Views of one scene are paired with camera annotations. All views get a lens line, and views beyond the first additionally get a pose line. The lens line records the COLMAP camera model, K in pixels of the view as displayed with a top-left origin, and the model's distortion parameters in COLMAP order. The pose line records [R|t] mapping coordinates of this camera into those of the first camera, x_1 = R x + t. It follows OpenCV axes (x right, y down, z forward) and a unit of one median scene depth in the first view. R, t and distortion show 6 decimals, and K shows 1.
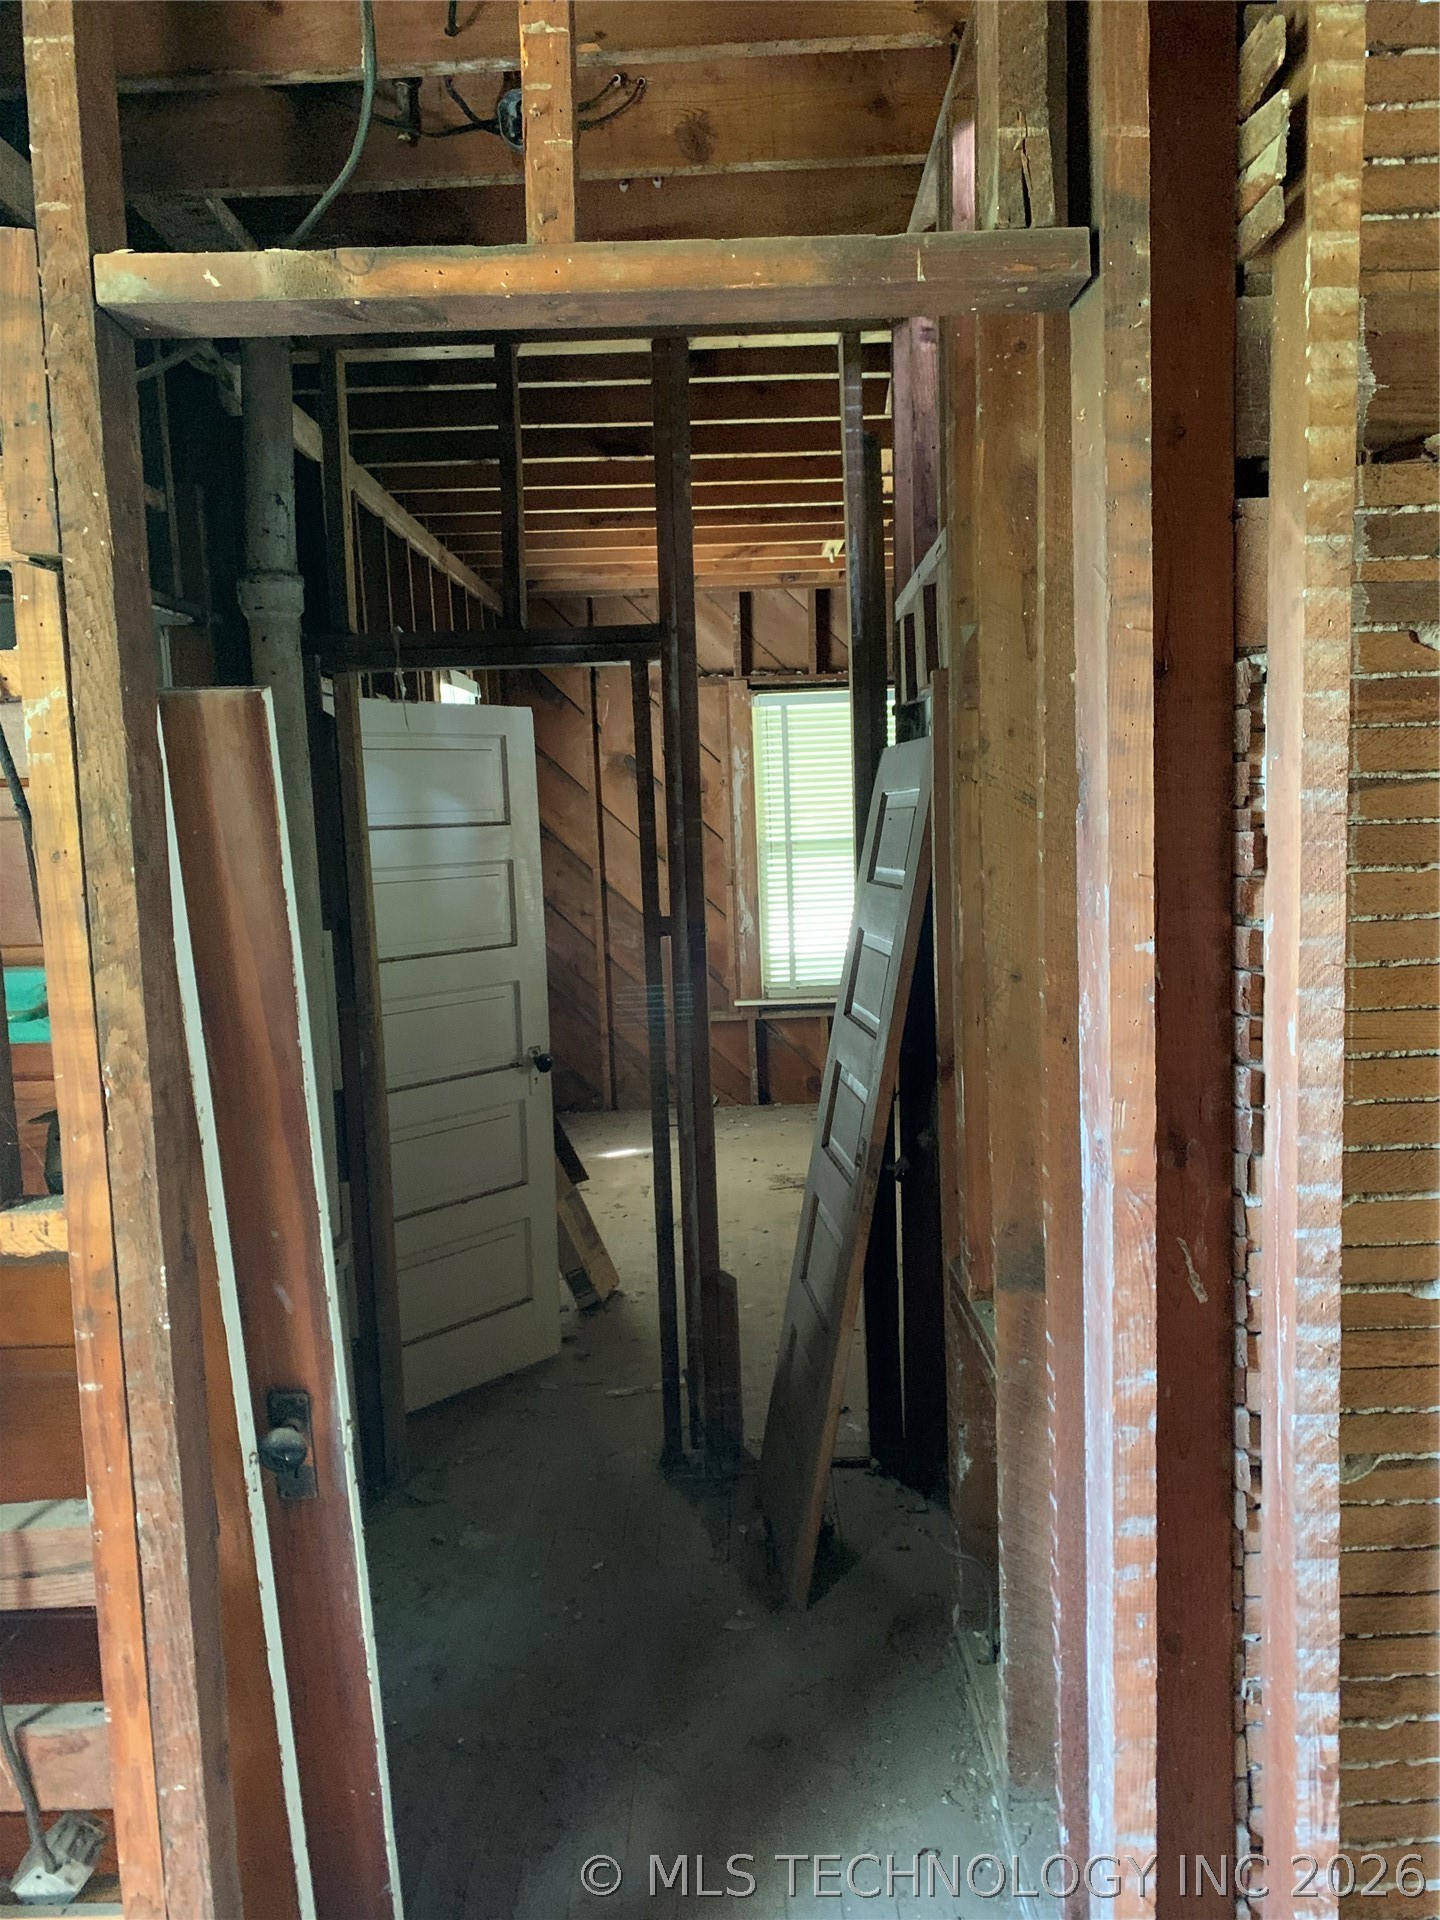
lens RADIAL K [[1473.9, 0, 715.7], [0, 1473.9, 966.6], [0, 0, 1]] dist [0.006248, -0.000924]
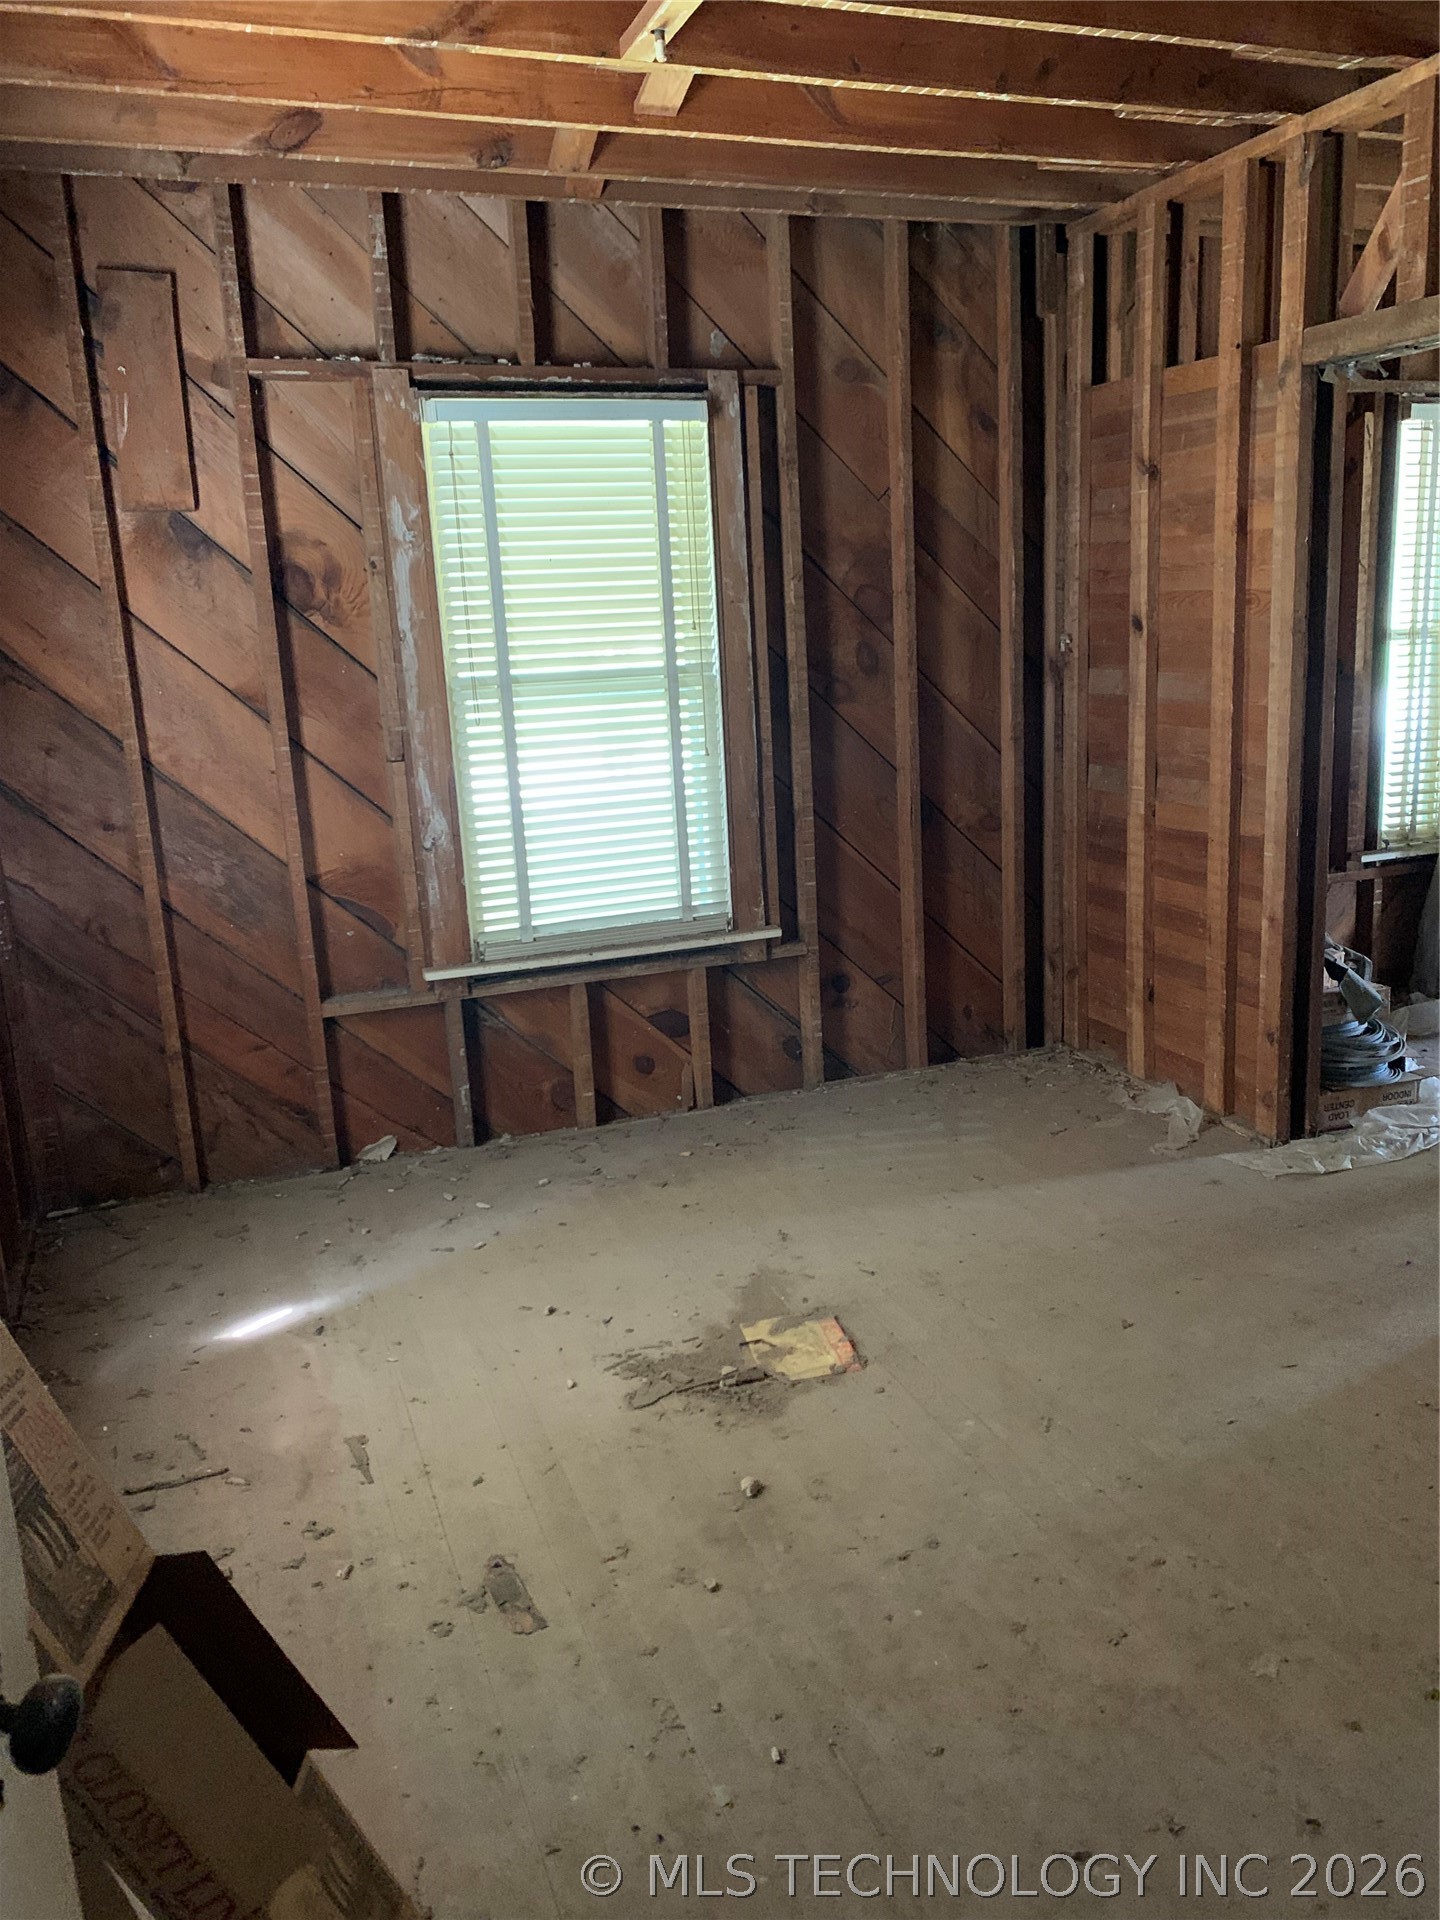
lens RADIAL K [[1473.9, 0, 737.3], [0, 1473.9, 943.4], [0, 0, 1]] dist [0.006248, -0.000924]
pose [[0.933789, -0.083405, 0.347969, -0.068786], [0.051730, 0.993706, 0.099363, -0.036099], [-0.354066, -0.074783, 0.932226, 0.444586]]
